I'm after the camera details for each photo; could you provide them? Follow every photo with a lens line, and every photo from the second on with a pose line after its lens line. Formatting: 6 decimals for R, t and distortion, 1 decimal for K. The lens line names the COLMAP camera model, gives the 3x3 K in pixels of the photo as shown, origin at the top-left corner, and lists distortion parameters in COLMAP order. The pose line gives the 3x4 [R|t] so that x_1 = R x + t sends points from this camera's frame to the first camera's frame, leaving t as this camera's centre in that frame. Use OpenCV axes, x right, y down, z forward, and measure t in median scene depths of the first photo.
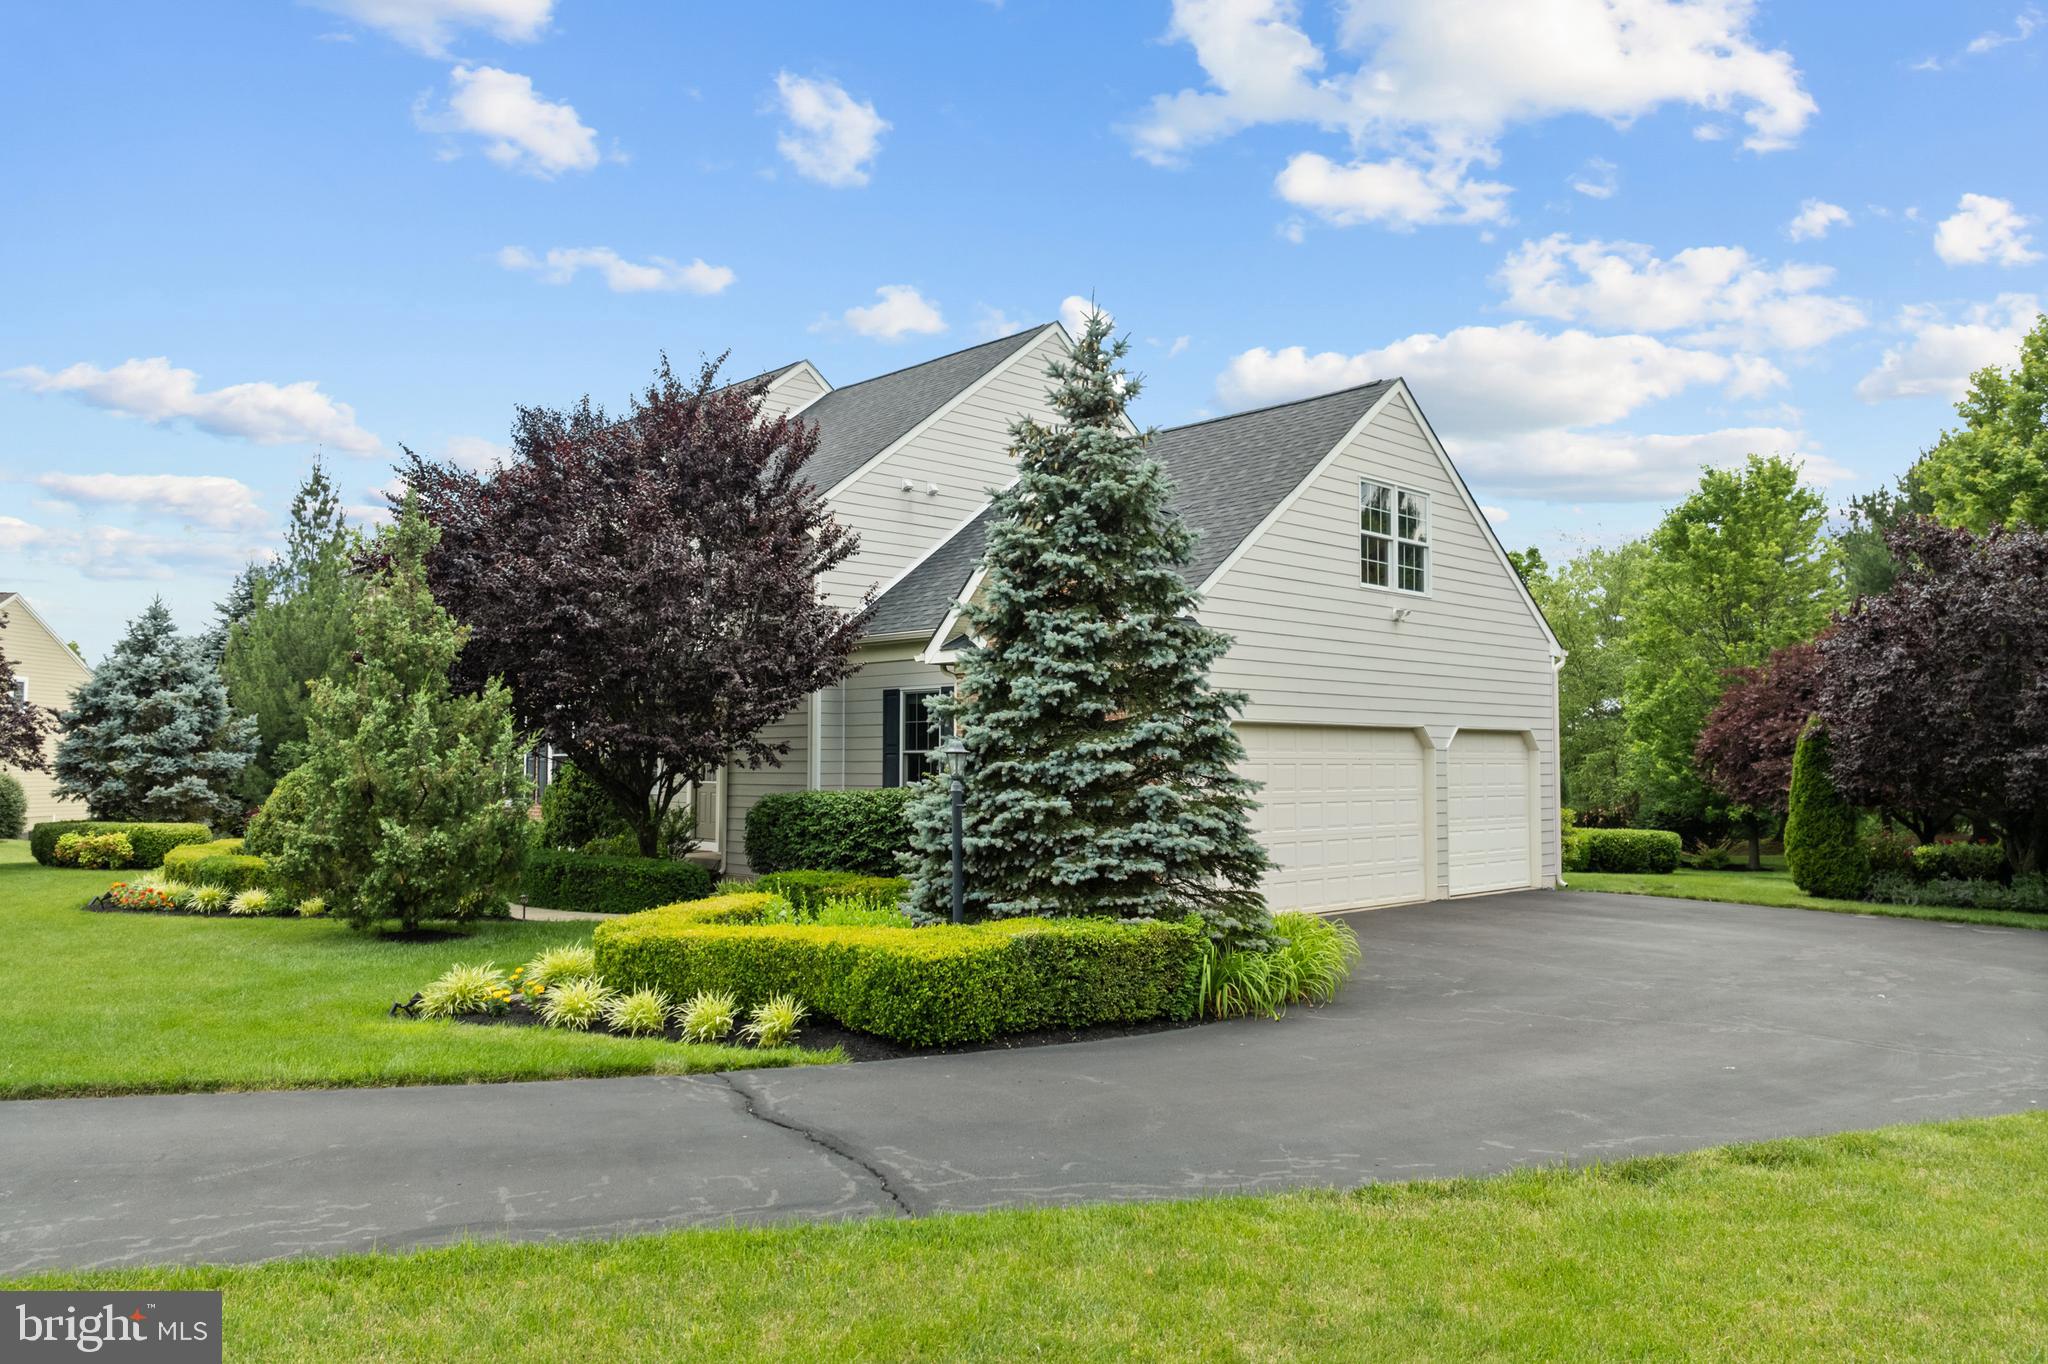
lens RADIAL K [[1438.5, 0, 1029.6], [0, 1438.5, 758.6], [0, 0, 1]] dist [-0.003719, -0.067109]
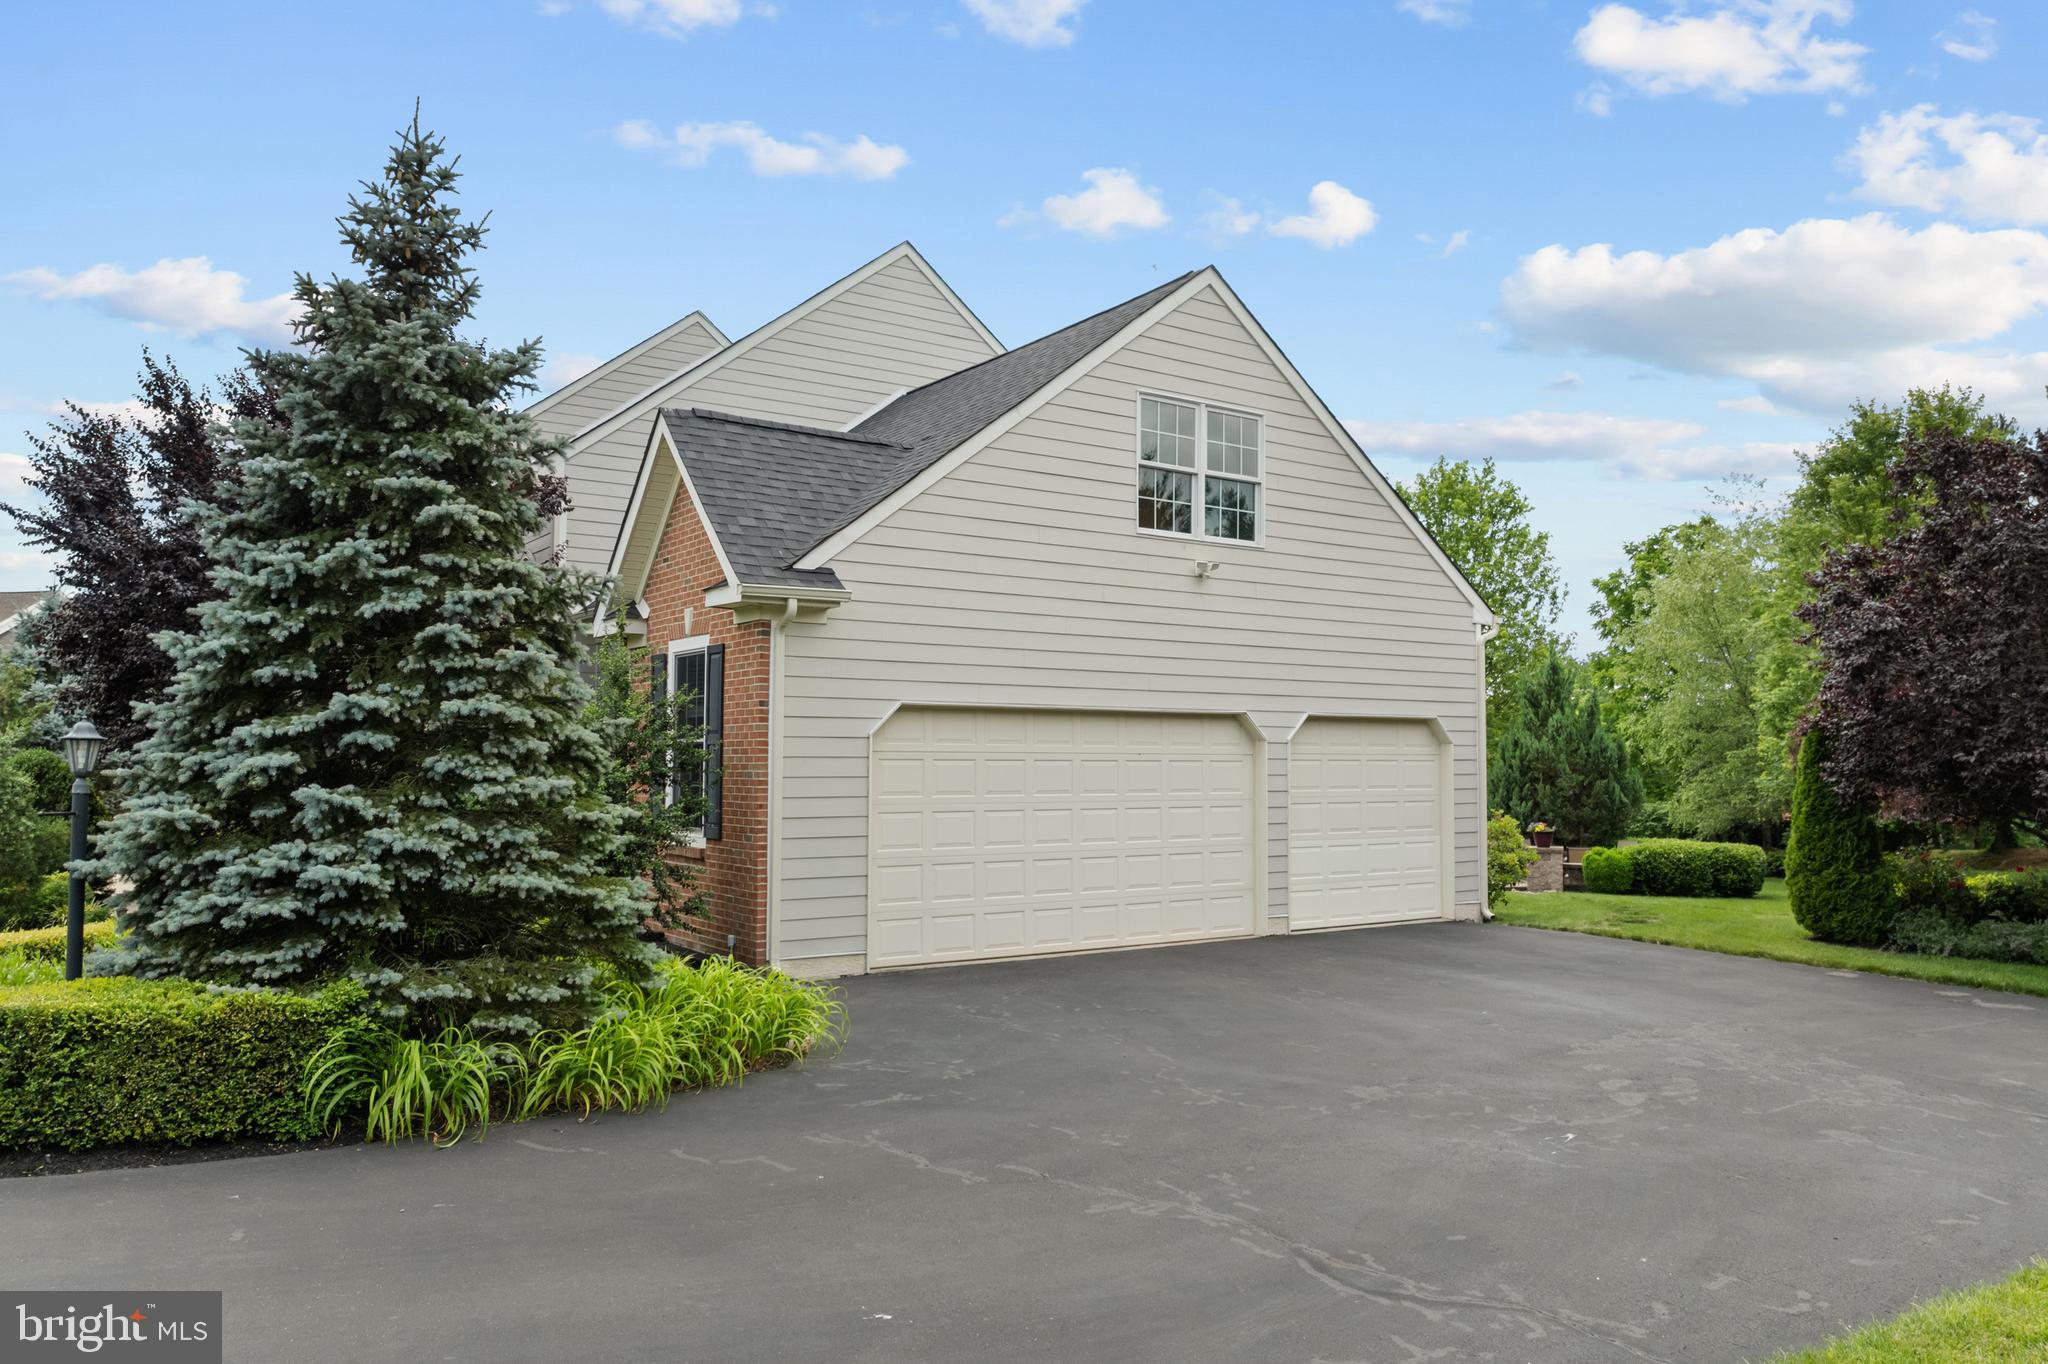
lens RADIAL K [[1448.5, 0, 1024.4], [0, 1448.5, 760.5], [0, 0, 1]] dist [-0.008020, -0.040486]
pose [[0.986725, 0.002319, -0.162381, 0.279638], [-0.001898, 0.999994, 0.002753, 0.001762], [0.162386, -0.002408, 0.986724, 0.202838]]
